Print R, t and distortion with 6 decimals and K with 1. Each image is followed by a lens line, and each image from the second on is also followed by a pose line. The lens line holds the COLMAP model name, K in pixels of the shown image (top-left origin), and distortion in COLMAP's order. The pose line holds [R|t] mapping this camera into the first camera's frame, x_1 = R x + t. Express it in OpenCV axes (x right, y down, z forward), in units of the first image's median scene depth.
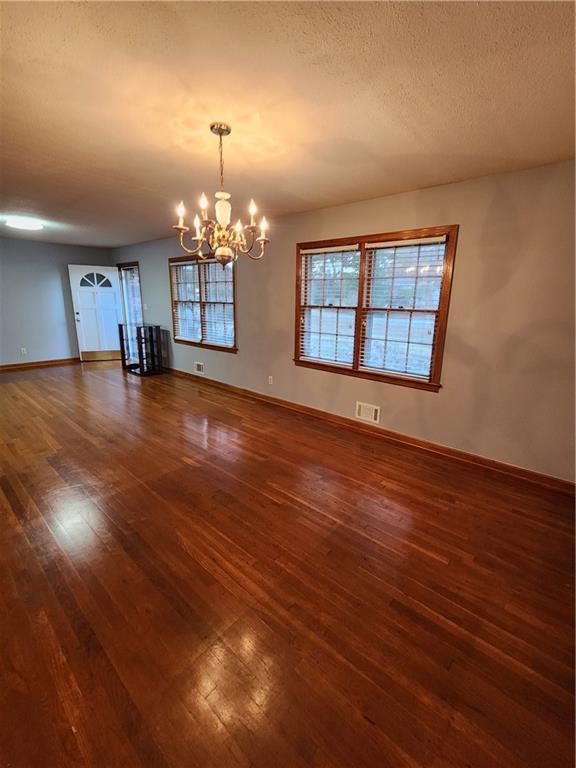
lens RADIAL K [[316.0, 0, 304.8], [0, 316.0, 374.3], [0, 0, 1]] dist [-0.001217, -0.000192]
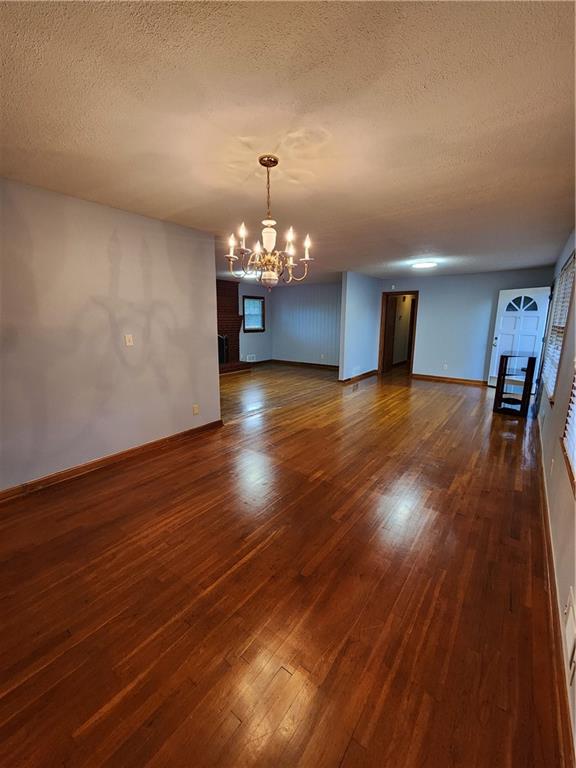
lens RADIAL K [[317.4, 0, 294.0], [0, 317.4, 381.1], [0, 0, 1]] dist [0.000295, 0.000195]
pose [[0.056464, 0.169538, -0.983905, 0.851942], [-0.230301, 0.961113, 0.152394, -0.232235], [0.971480, 0.217989, 0.093313, 1.062626]]
